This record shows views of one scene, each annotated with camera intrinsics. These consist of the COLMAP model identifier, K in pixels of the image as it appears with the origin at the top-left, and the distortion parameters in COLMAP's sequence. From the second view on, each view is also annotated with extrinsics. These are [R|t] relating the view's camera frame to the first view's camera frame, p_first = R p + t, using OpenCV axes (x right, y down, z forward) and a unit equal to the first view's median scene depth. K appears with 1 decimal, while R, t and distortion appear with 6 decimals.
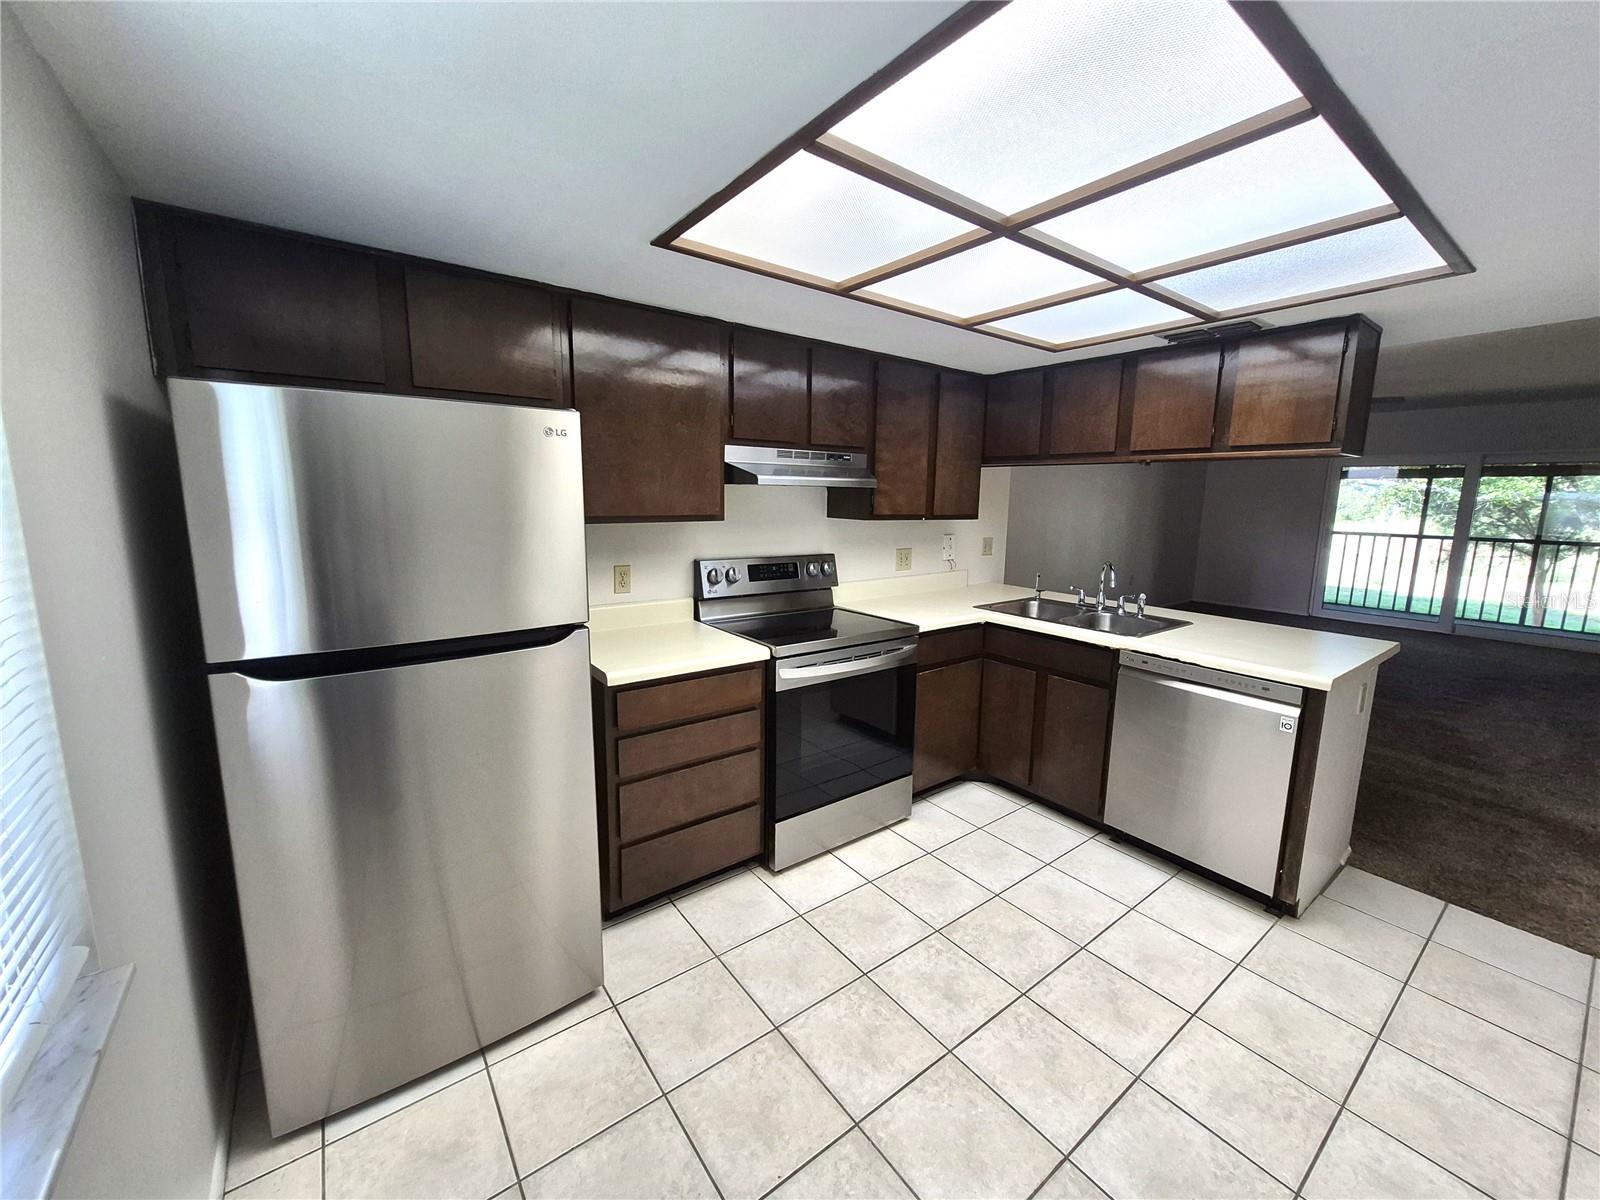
lens RADIAL K [[640.8, 0, 807.8], [0, 640.8, 580.7], [0, 0, 1]] dist [0.011338, -0.000288]
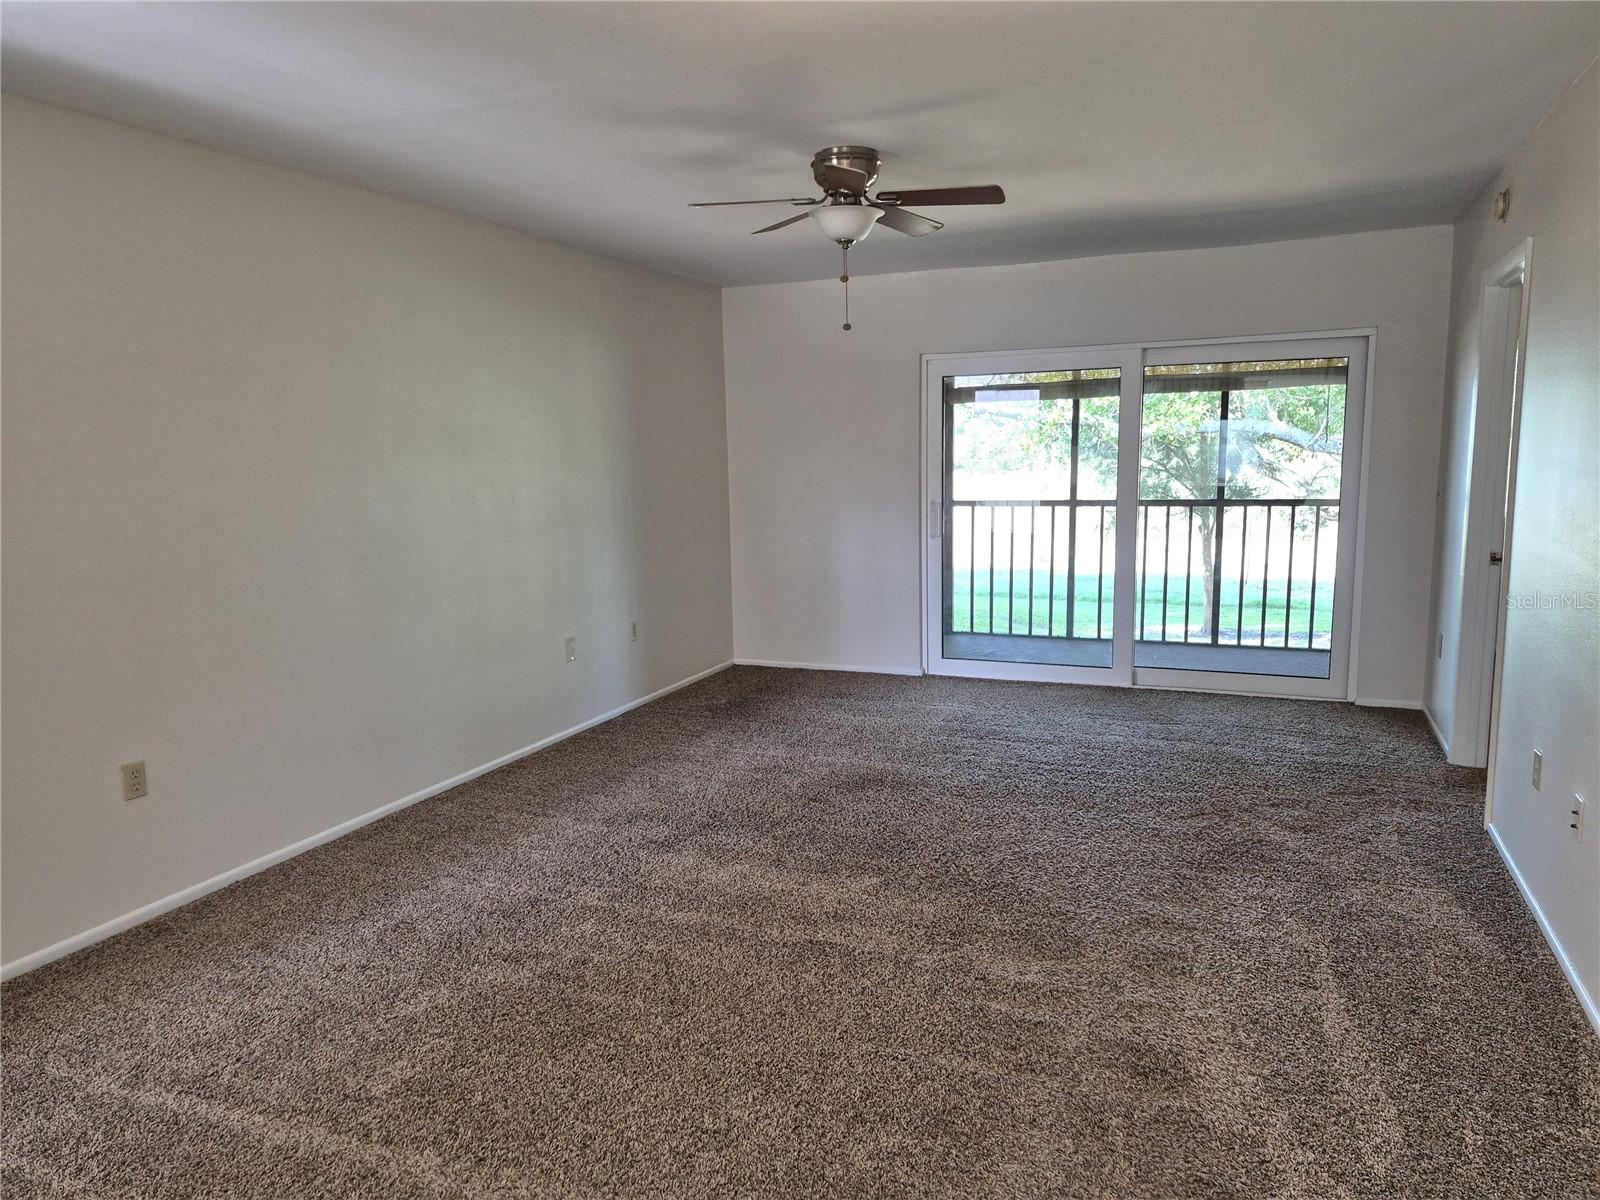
lens RADIAL K [[1100.0, 0, 789.3], [0, 1100.0, 593.9], [0, 0, 1]] dist [0.051030, -0.042466]
pose [[0.876422, -0.098304, 0.471404, 0.264210], [0.100961, 0.994695, 0.019724, -0.032560], [-0.470842, 0.030306, 0.881697, 0.267527]]
